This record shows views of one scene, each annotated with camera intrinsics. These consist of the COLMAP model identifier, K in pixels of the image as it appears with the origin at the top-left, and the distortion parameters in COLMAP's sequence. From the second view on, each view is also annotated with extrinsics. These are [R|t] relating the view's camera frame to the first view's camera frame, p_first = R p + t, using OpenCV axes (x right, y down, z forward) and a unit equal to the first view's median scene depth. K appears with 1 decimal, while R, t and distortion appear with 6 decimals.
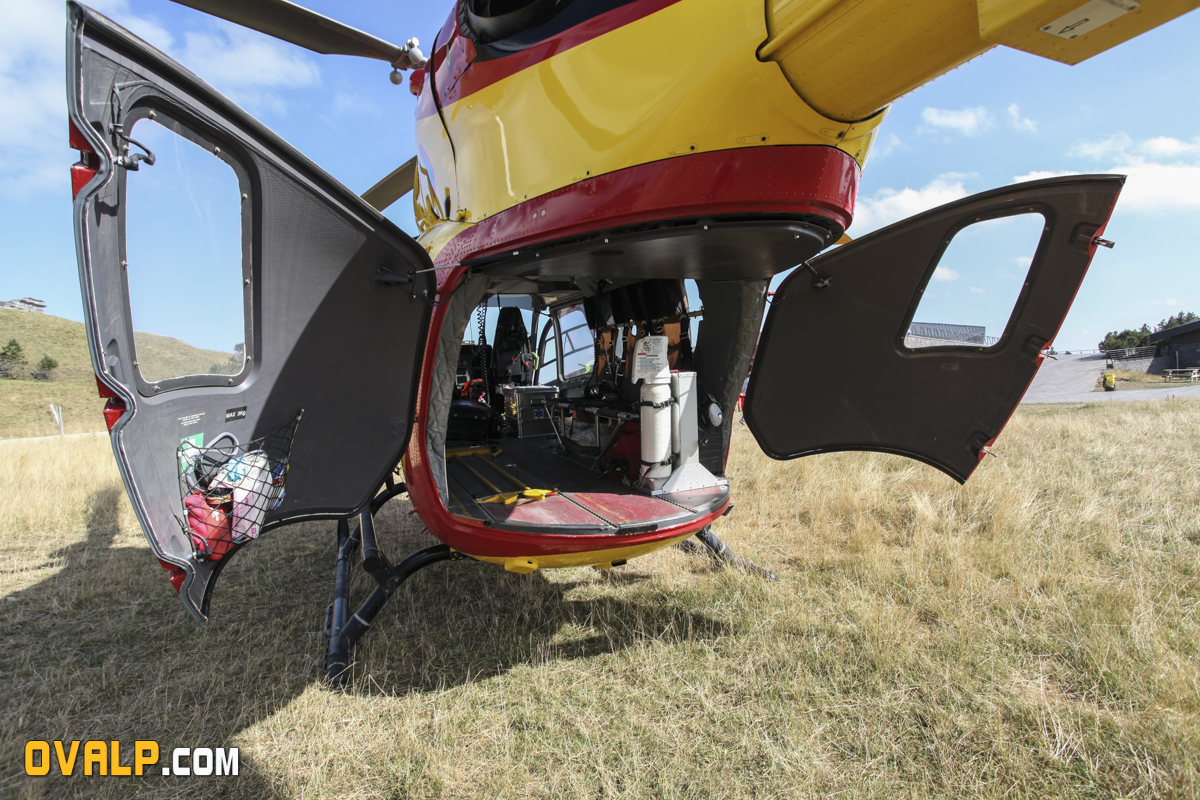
lens RADIAL K [[682.9, 0, 600.0], [0, 682.9, 400.0], [0, 0, 1]] dist [-0.003664, -0.001241]
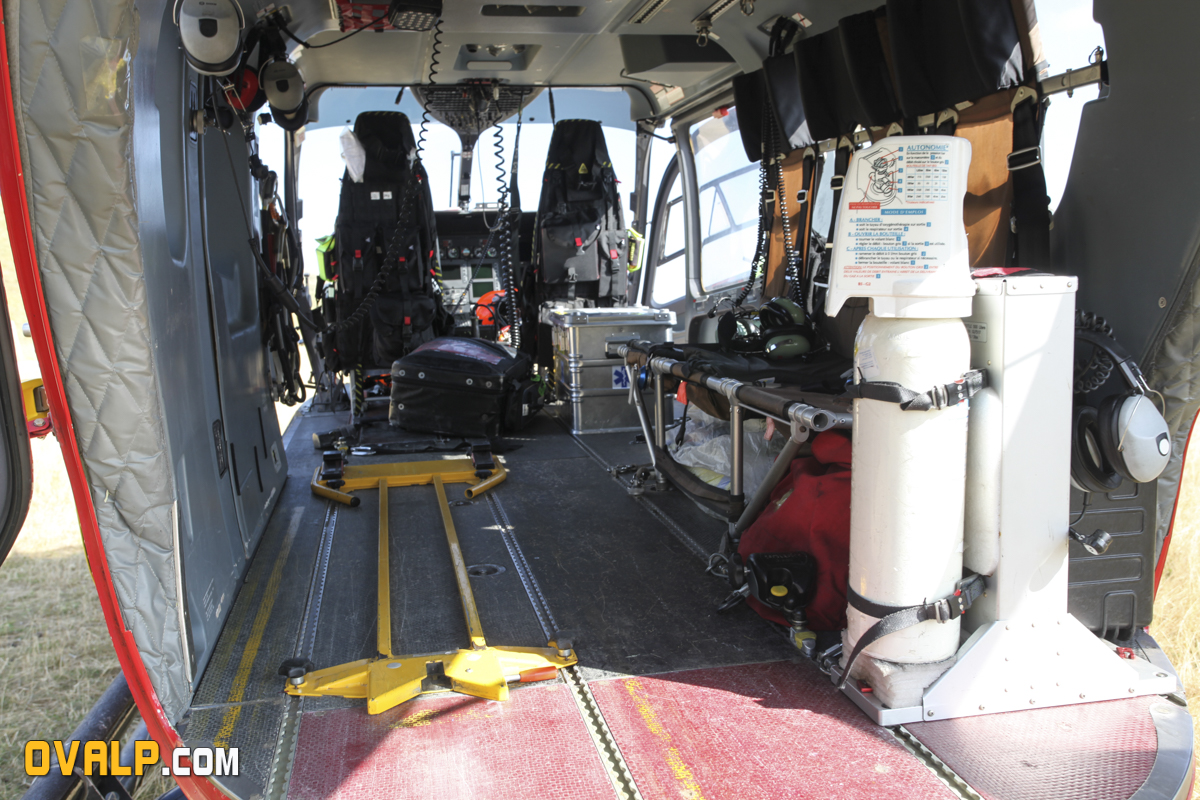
lens RADIAL K [[1145.3, 0, 585.6], [0, 1145.3, 400.1], [0, 0, 1]] dist [0.036801, 0.009100]
pose [[0.977050, 0.038933, -0.209420, 0.036090], [-0.025257, 0.997393, 0.067590, -0.013346], [0.211505, -0.060749, 0.975487, 0.370145]]
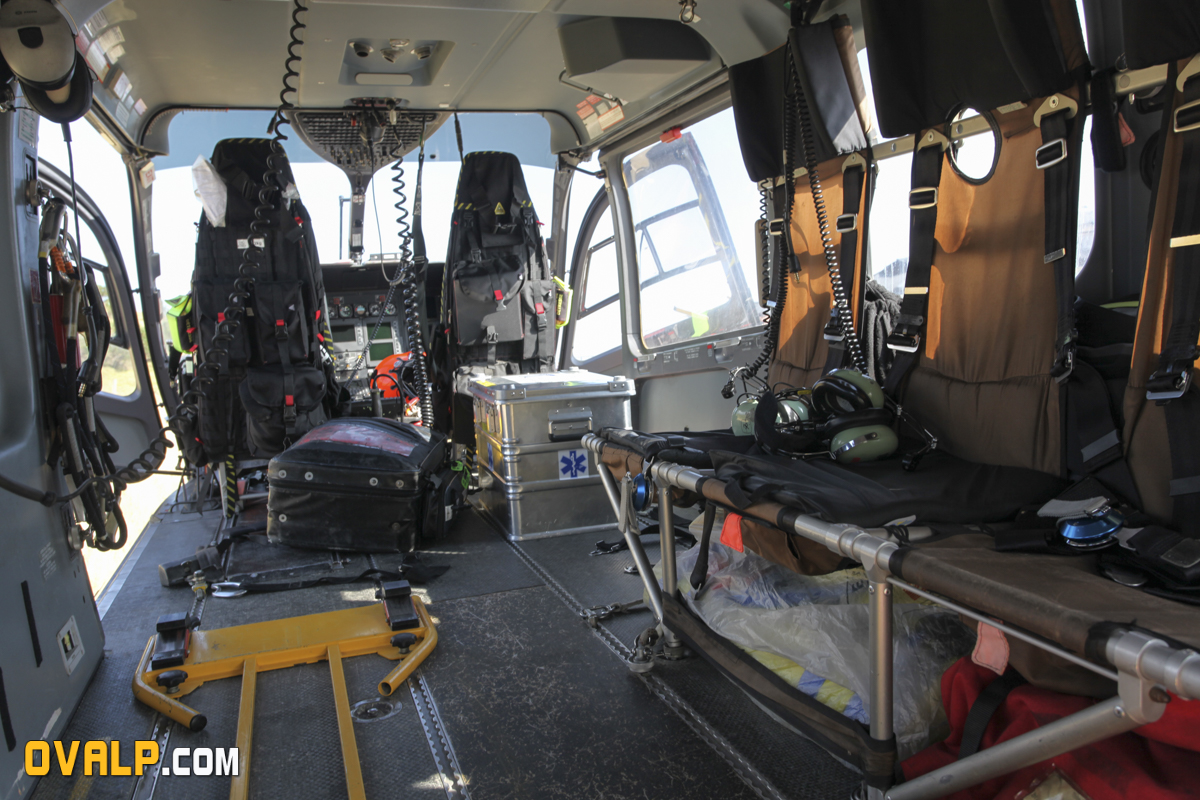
lens RADIAL K [[931.1, 0, 579.4], [0, 931.1, 395.0], [0, 0, 1]] dist [-0.003663, 0.006805]
pose [[0.996474, -0.005989, -0.083682, -0.056419], [0.009146, 0.999259, 0.037387, -0.032516], [0.083397, -0.038020, 0.995791, 0.640120]]
